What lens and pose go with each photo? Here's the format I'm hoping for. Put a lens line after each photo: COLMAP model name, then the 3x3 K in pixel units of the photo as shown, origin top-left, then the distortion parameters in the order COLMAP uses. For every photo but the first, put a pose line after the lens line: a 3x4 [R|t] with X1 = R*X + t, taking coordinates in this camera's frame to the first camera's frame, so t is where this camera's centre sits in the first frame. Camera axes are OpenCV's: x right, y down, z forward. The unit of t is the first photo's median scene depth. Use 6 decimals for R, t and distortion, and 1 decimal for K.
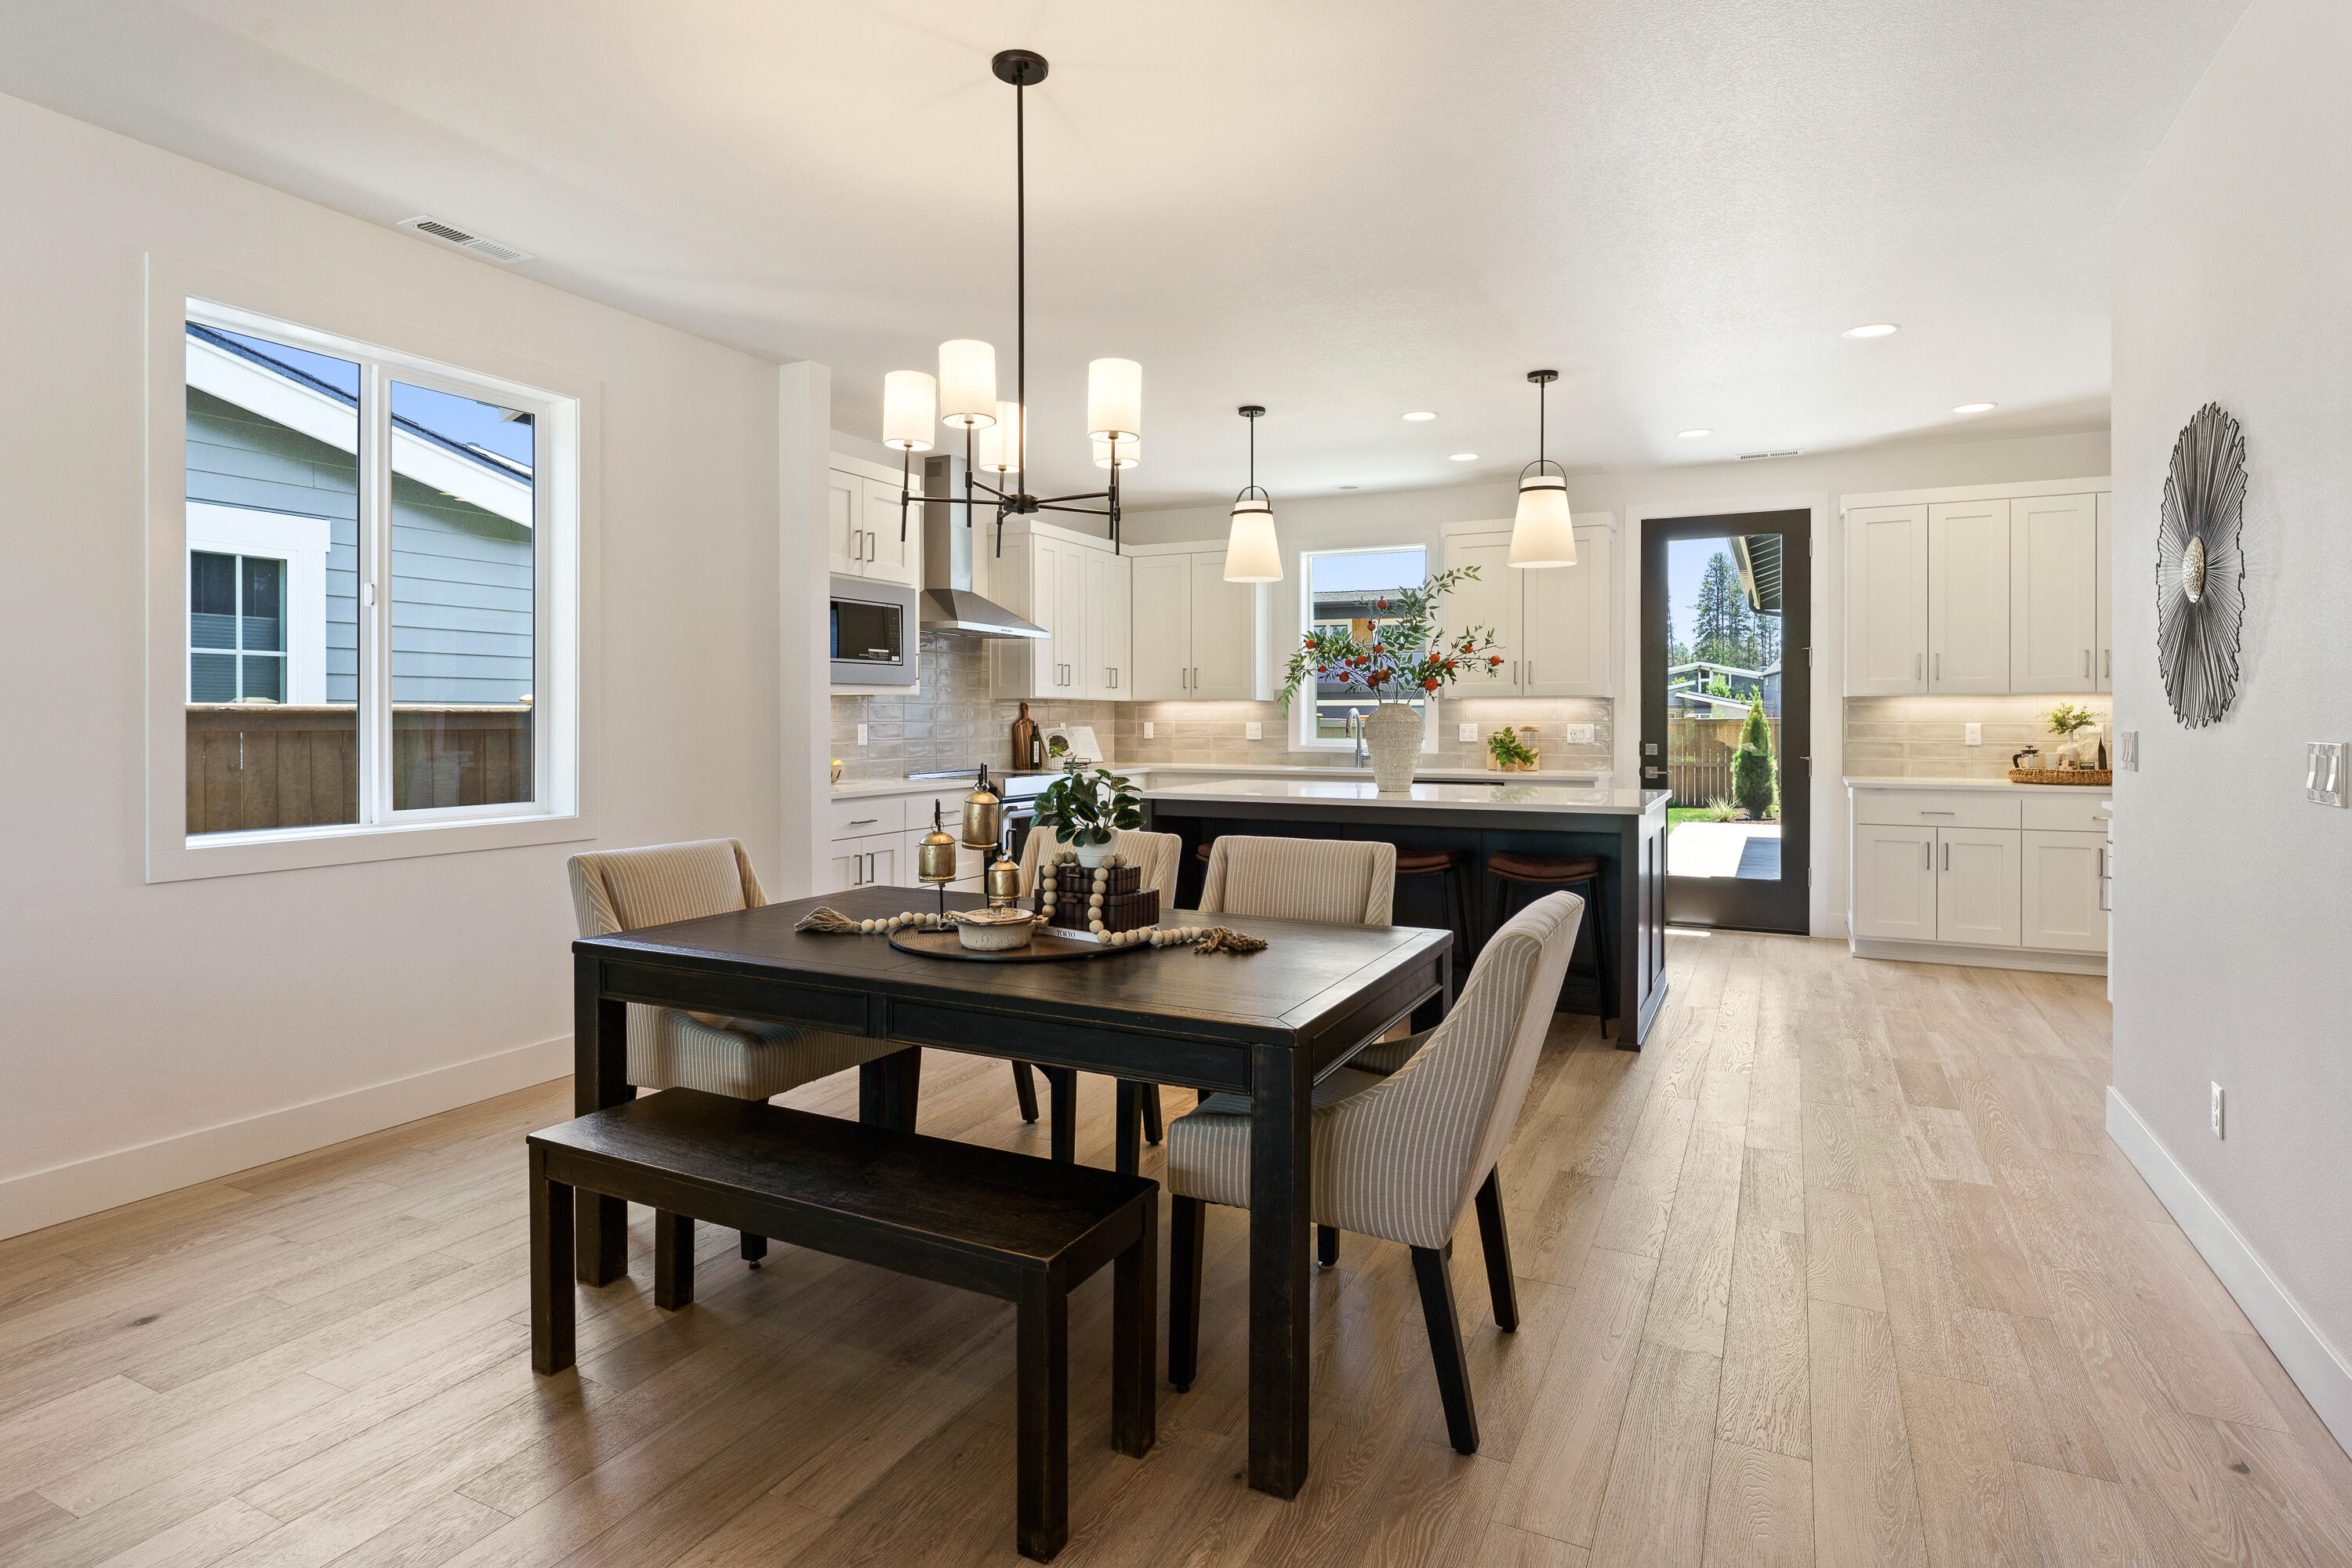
lens RADIAL K [[1221.3, 0, 1198.5], [0, 1221.3, 718.2], [0, 0, 1]] dist [-0.000235, 0.000087]
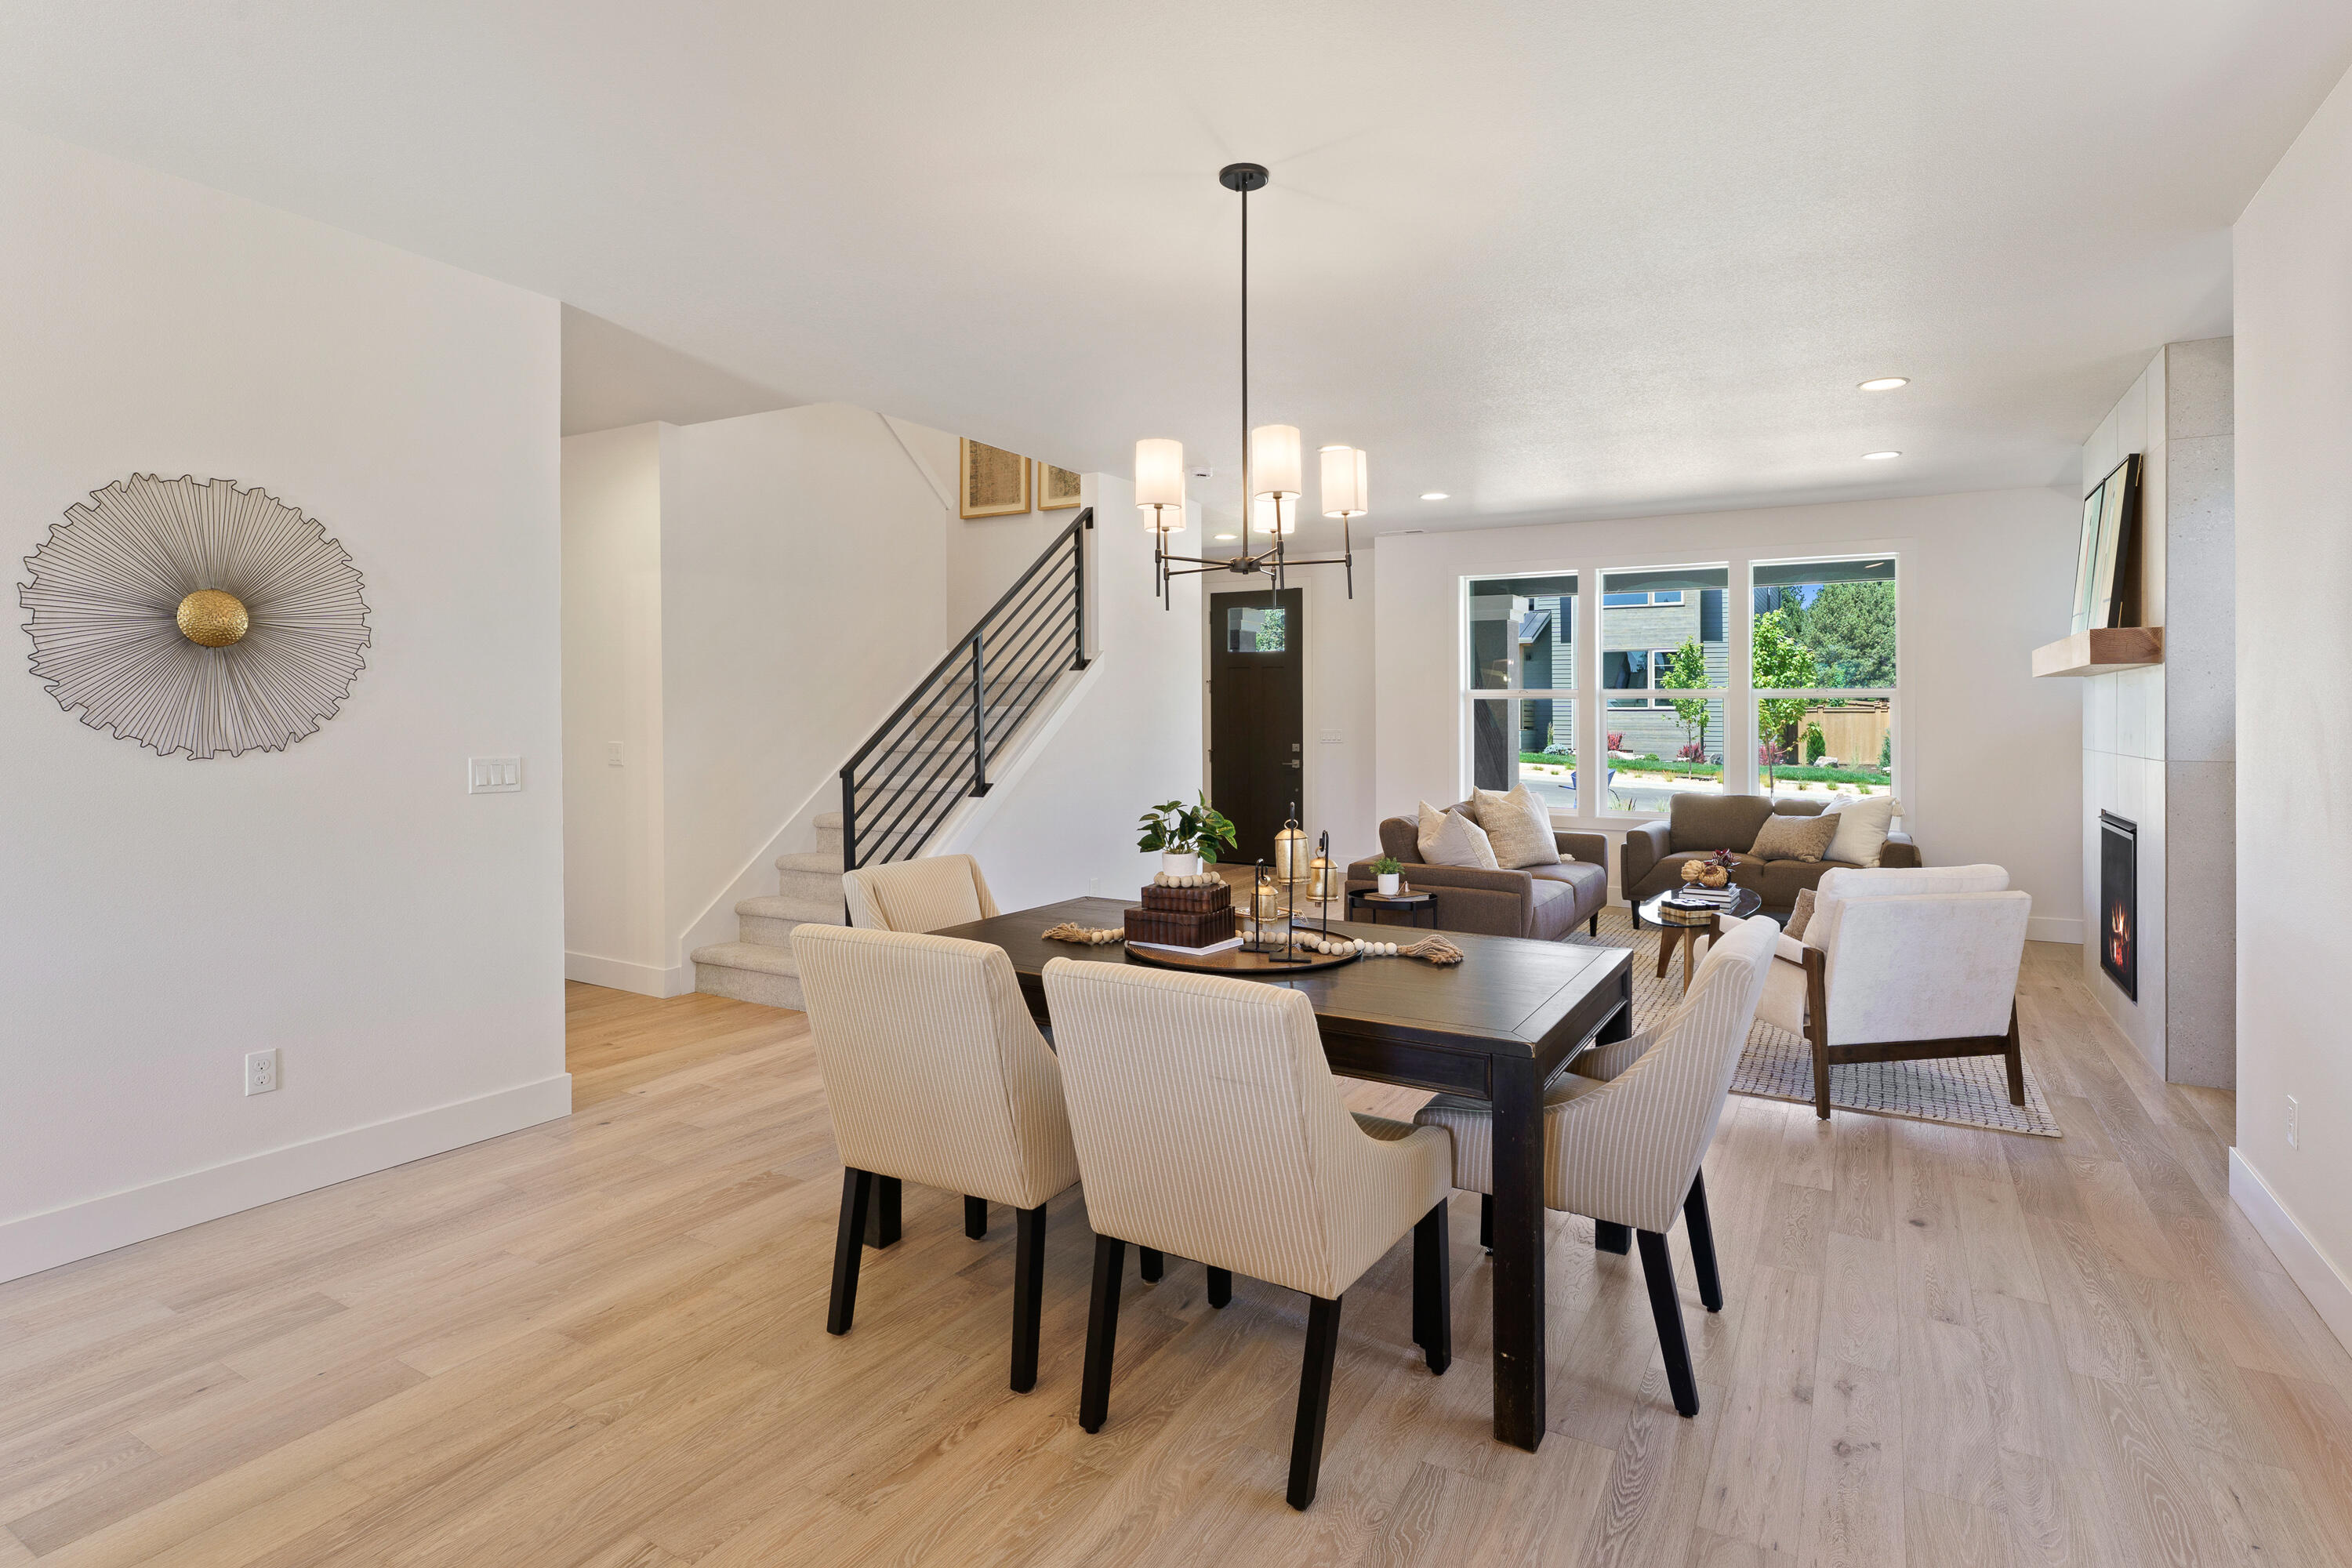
lens RADIAL K [[1187.9, 0, 1179.3], [0, 1187.9, 711.1], [0, 0, 1]] dist [0.004440, 0.000033]
pose [[-0.996545, -0.002817, 0.083004, -0.074639], [-0.003149, 0.999988, -0.003872, -0.015566], [-0.082992, -0.004120, -0.996542, 0.917984]]
